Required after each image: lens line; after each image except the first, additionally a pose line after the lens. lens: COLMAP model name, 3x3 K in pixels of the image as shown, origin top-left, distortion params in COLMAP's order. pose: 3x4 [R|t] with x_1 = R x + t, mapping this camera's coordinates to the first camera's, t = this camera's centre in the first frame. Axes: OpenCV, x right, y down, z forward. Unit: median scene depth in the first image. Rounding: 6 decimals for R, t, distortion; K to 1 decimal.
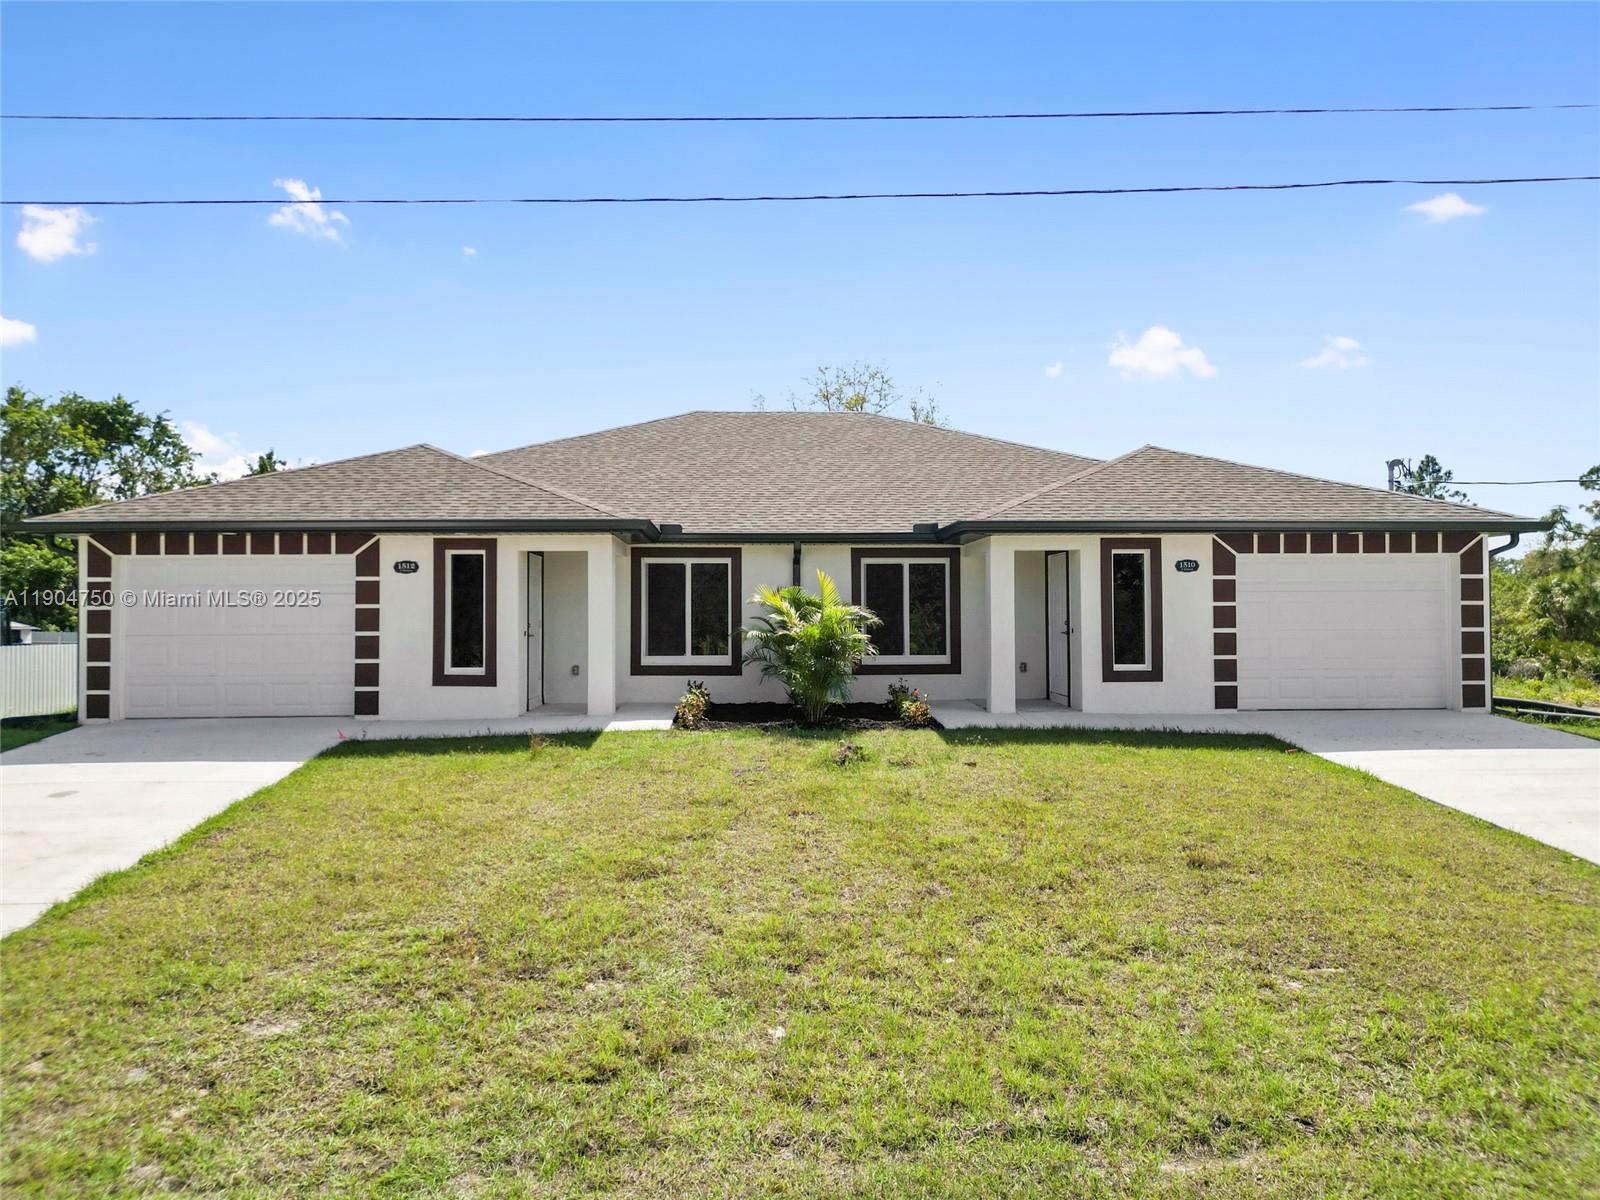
lens RADIAL K [[1116.8, 0, 797.1], [0, 1116.8, 599.6], [0, 0, 1]] dist [0.057494, -0.048439]
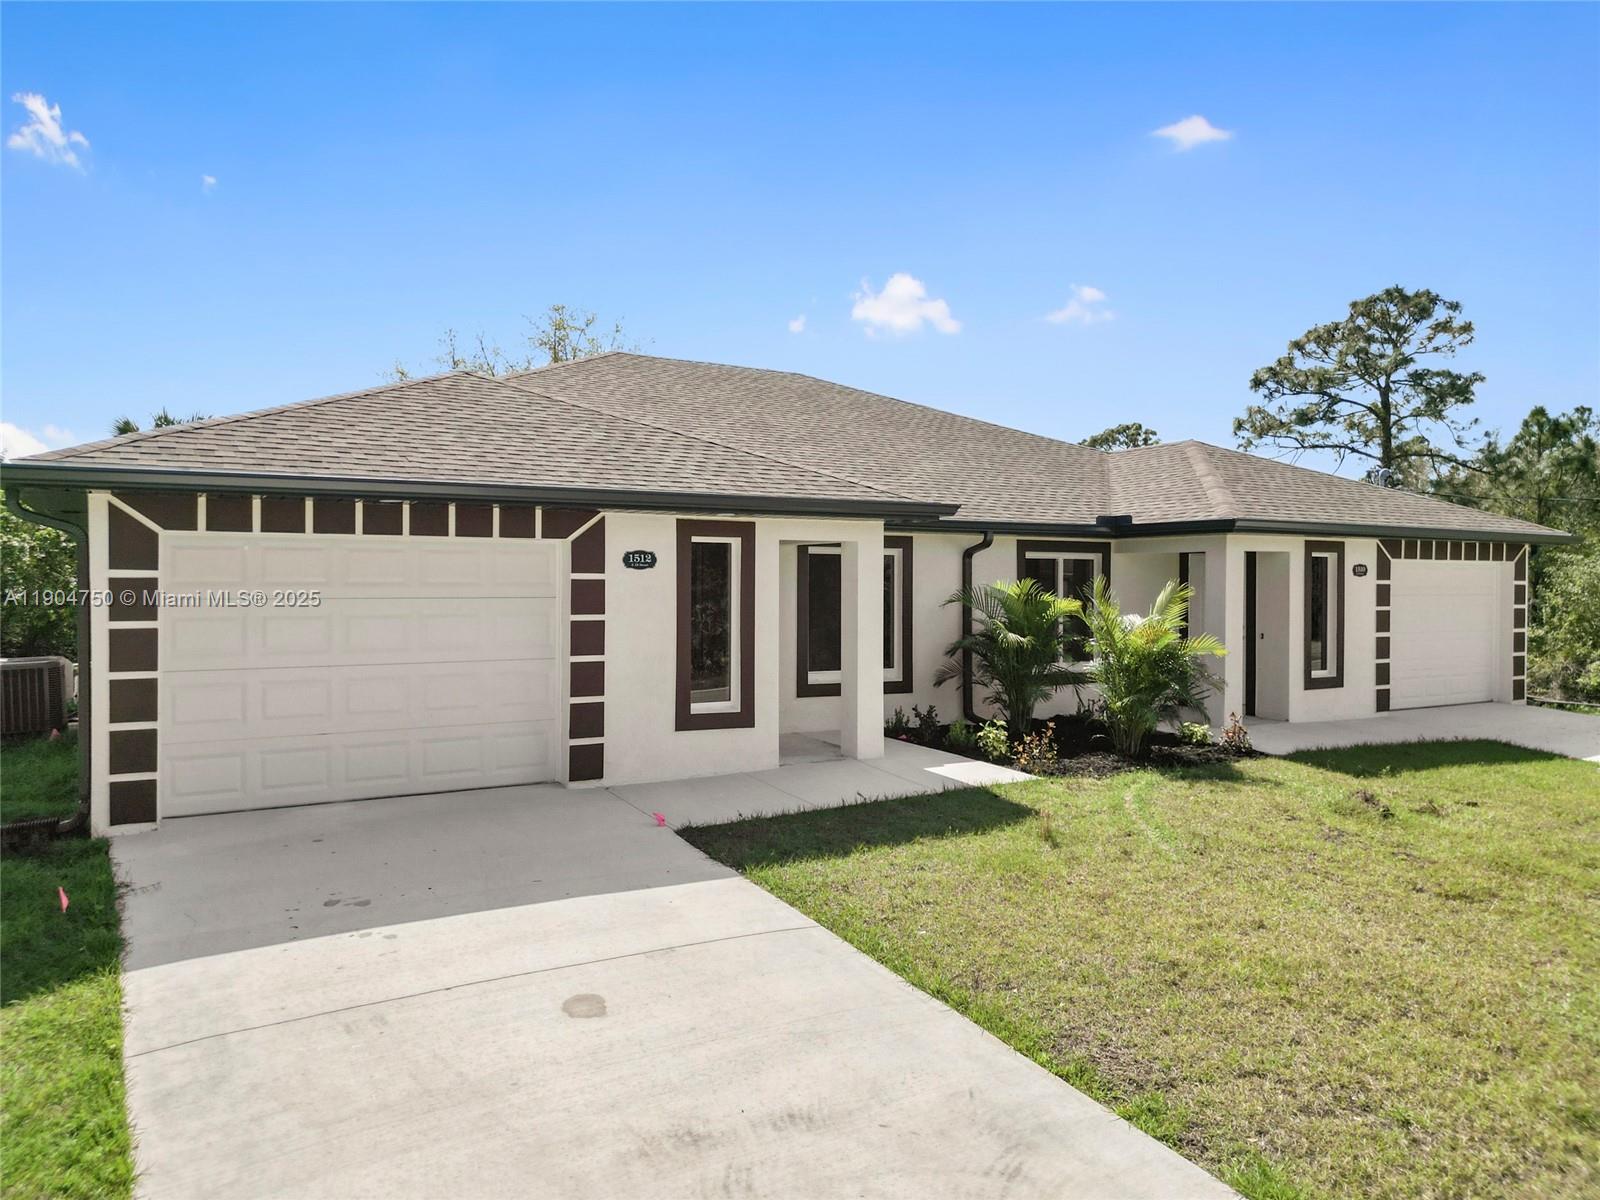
lens RADIAL K [[1116.8, 0, 805.8], [0, 1116.8, 606.9], [0, 0, 1]] dist [0.057494, -0.048439]
pose [[0.885628, -0.005647, 0.464361, -0.563594], [0.022186, 0.999299, -0.030159, 0.022164], [-0.463865, 0.037012, 0.885133, 0.343894]]
